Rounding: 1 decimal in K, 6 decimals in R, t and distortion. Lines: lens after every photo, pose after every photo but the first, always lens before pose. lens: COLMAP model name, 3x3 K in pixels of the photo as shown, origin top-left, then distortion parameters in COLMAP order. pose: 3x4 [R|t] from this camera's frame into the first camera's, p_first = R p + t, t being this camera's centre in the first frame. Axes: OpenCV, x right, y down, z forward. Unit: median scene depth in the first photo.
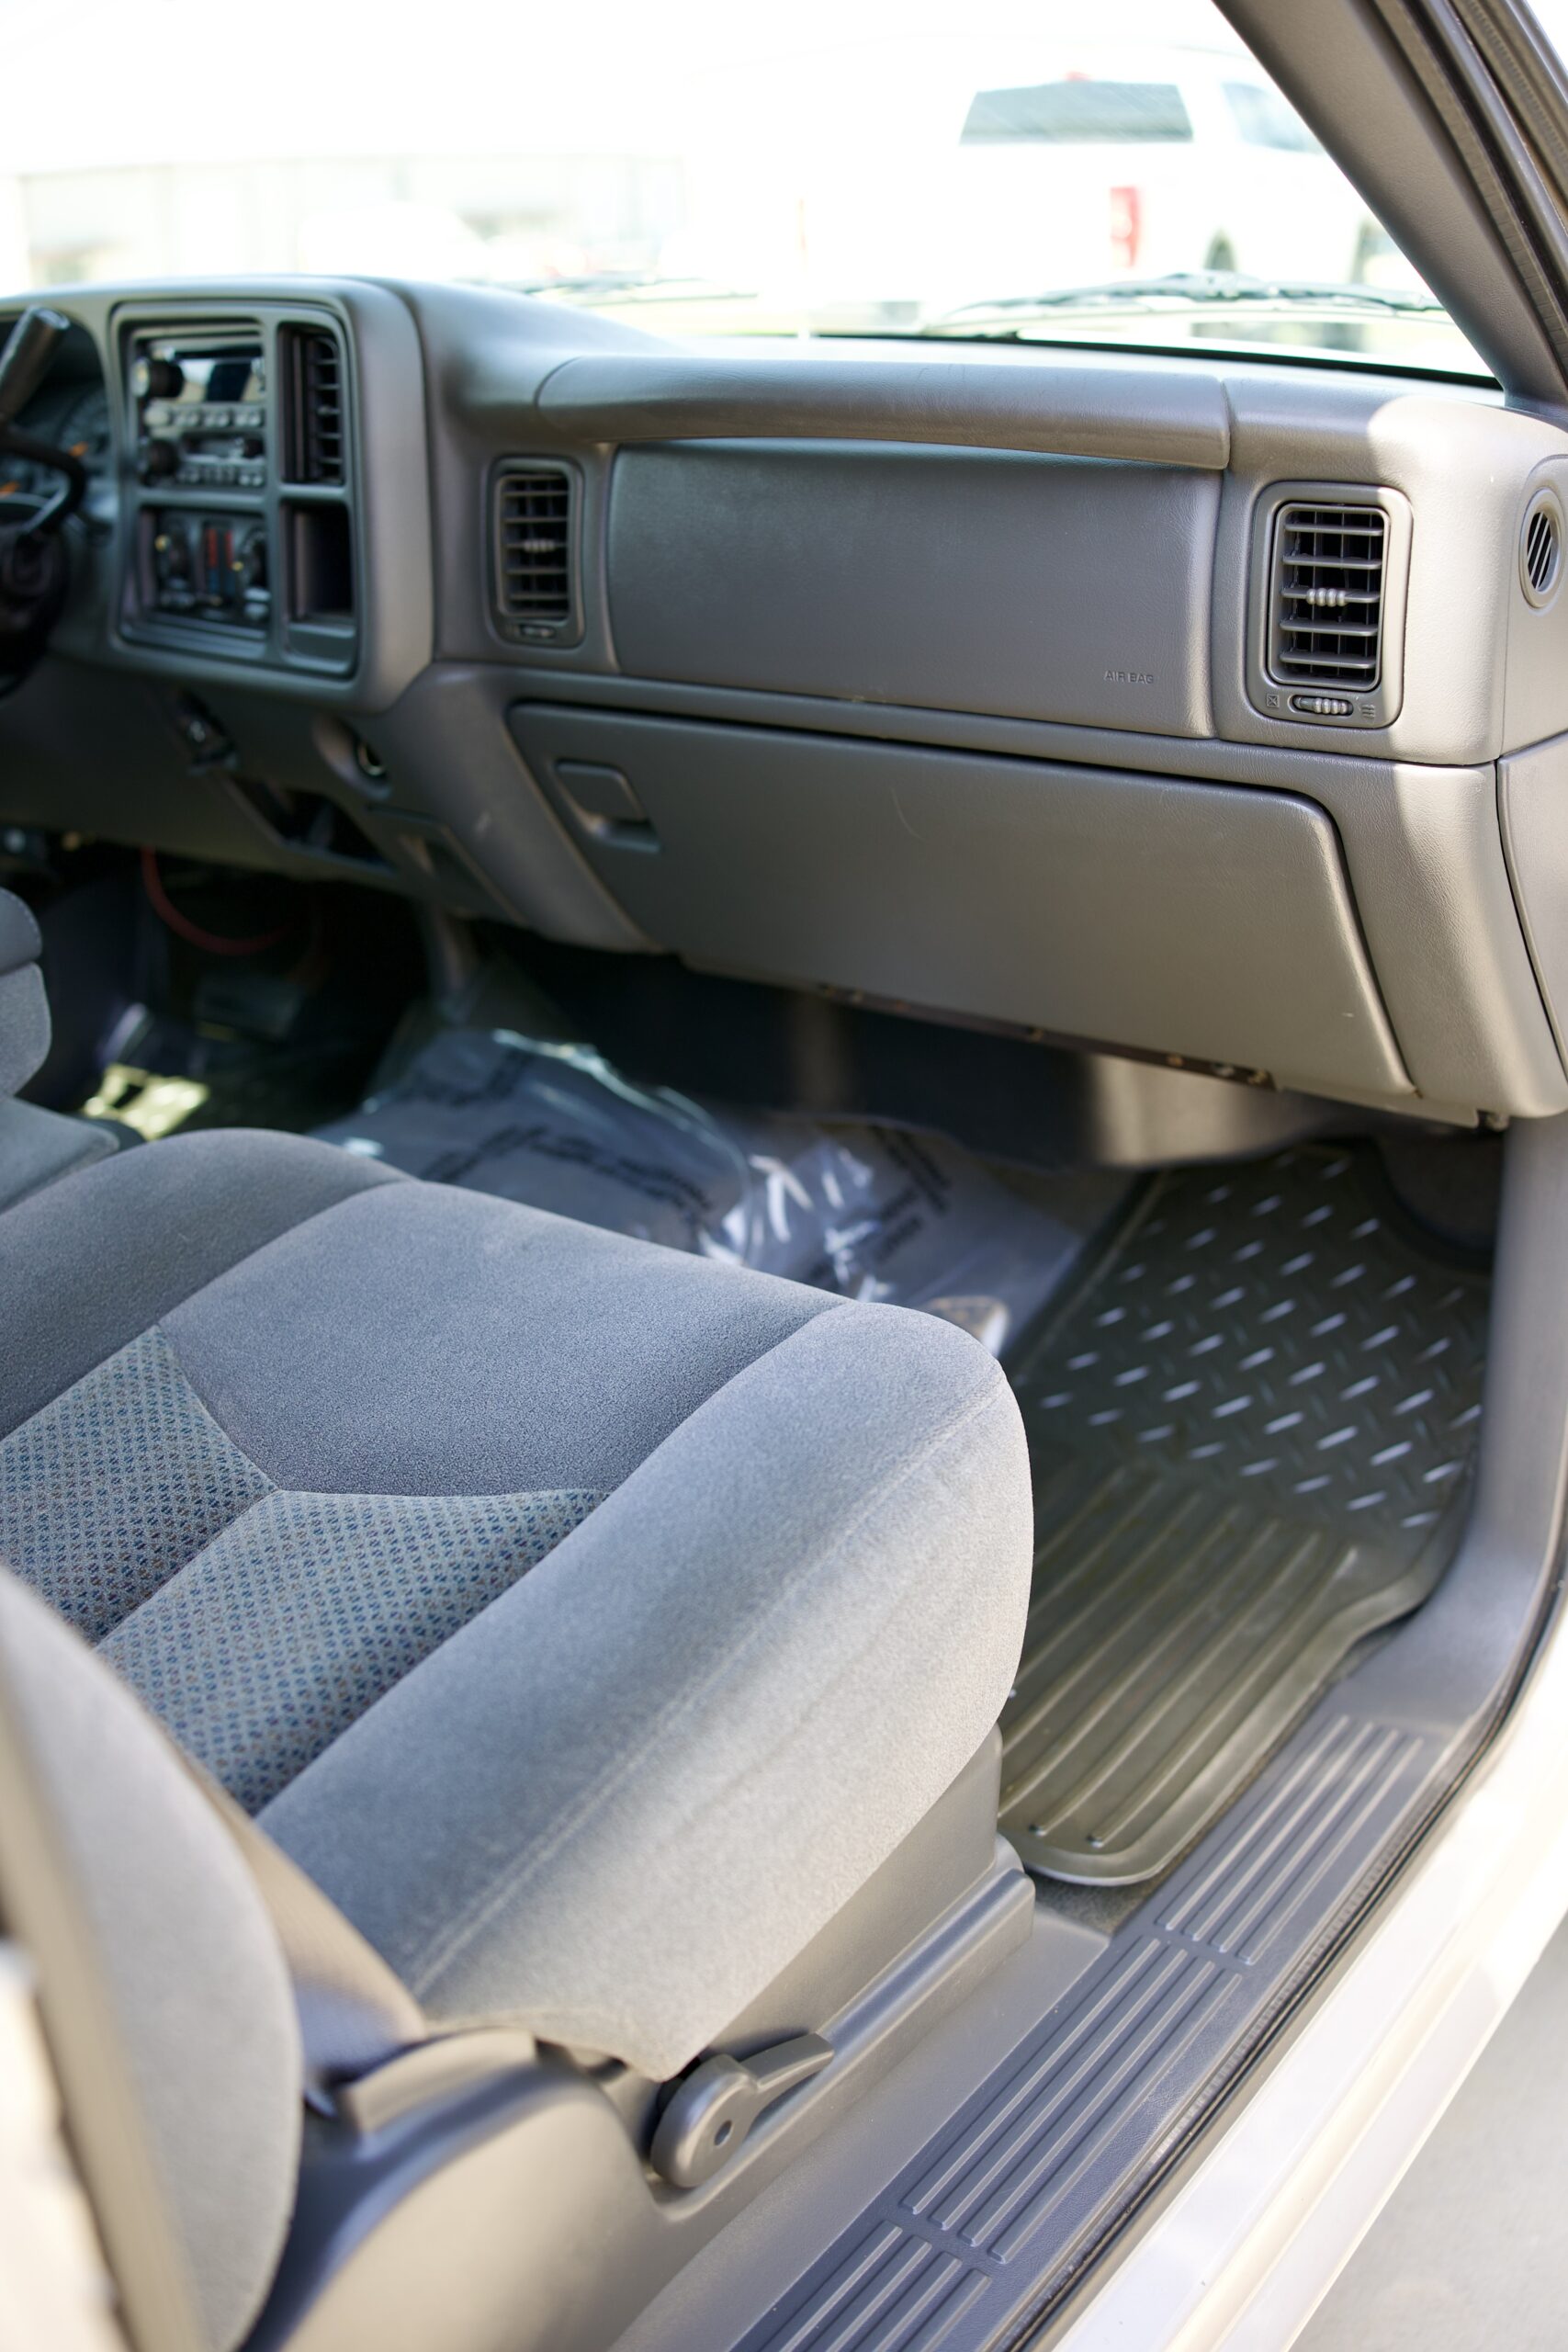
lens RADIAL K [[2246.6, 0, 784.0], [0, 2246.6, 1176.0], [0, 0, 1]] dist [-0.209577, 0.051407]
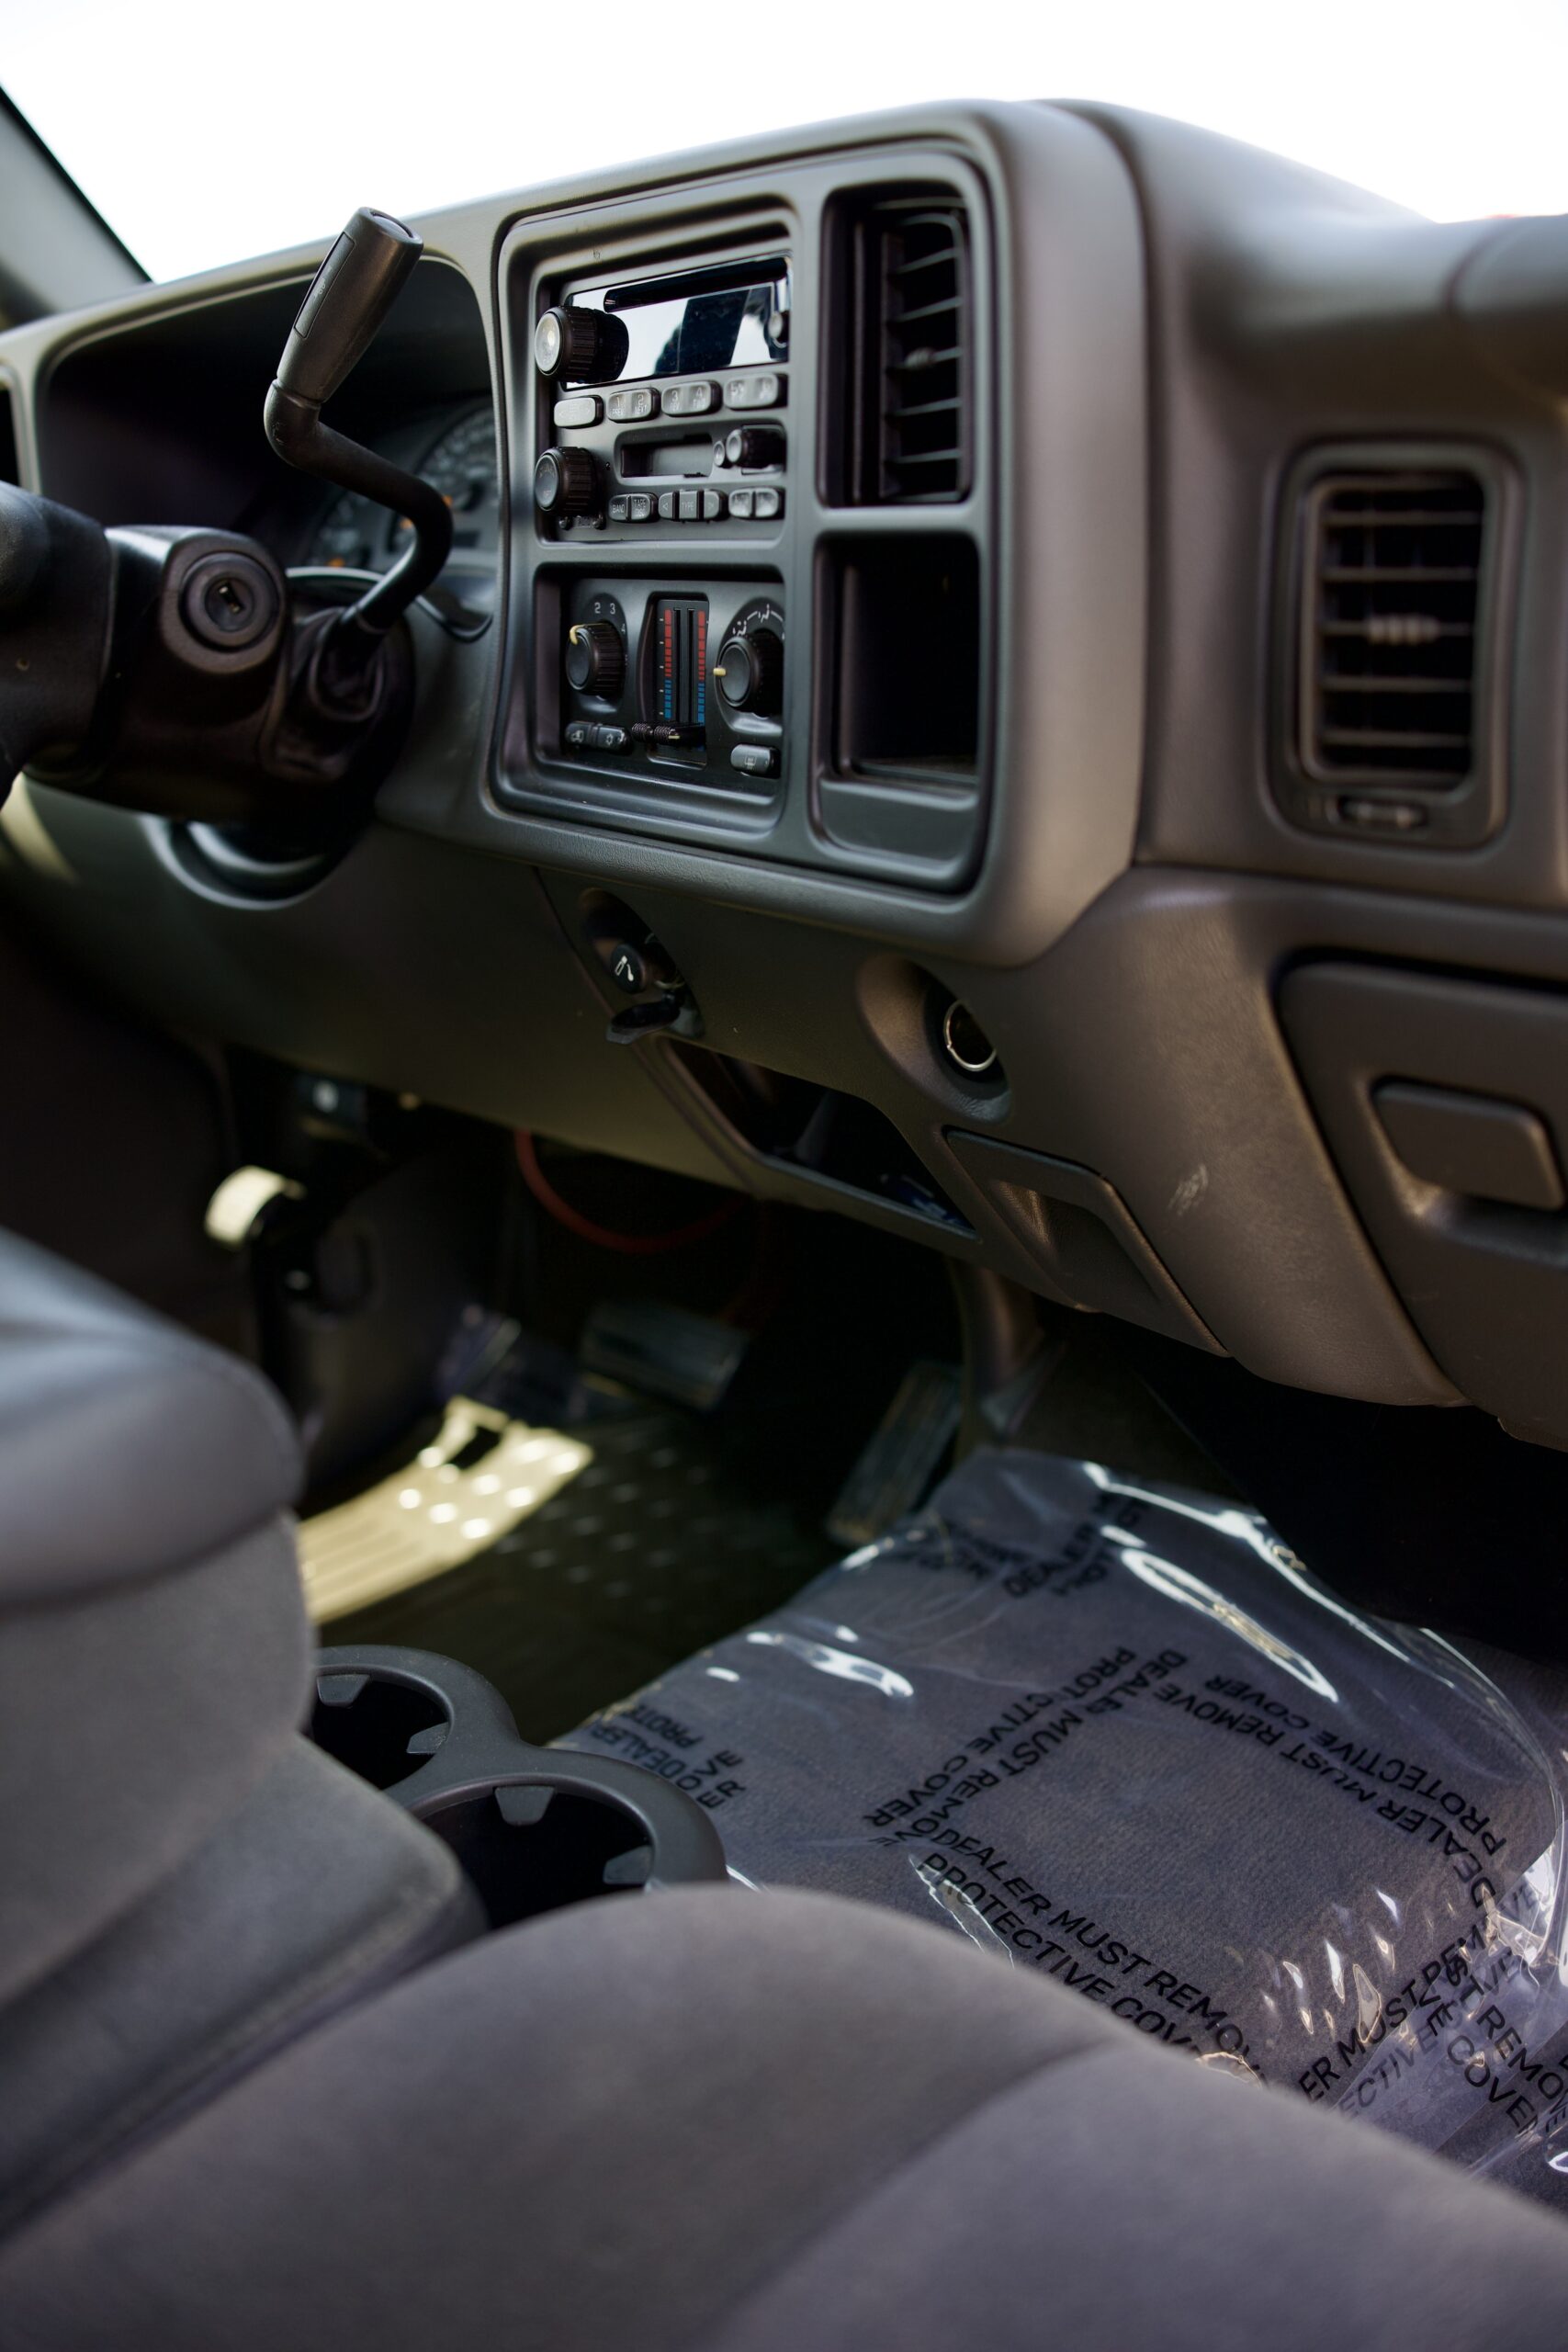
lens RADIAL K [[2246.6, 0, 784.0], [0, 2246.6, 1176.0], [0, 0, 1]] dist [-0.209577, 0.051407]
pose [[0.987625, 0.033923, -0.153122, -0.144764], [-0.045796, 0.996155, -0.074690, -0.114315], [0.149999, 0.080778, 0.985381, 0.467893]]
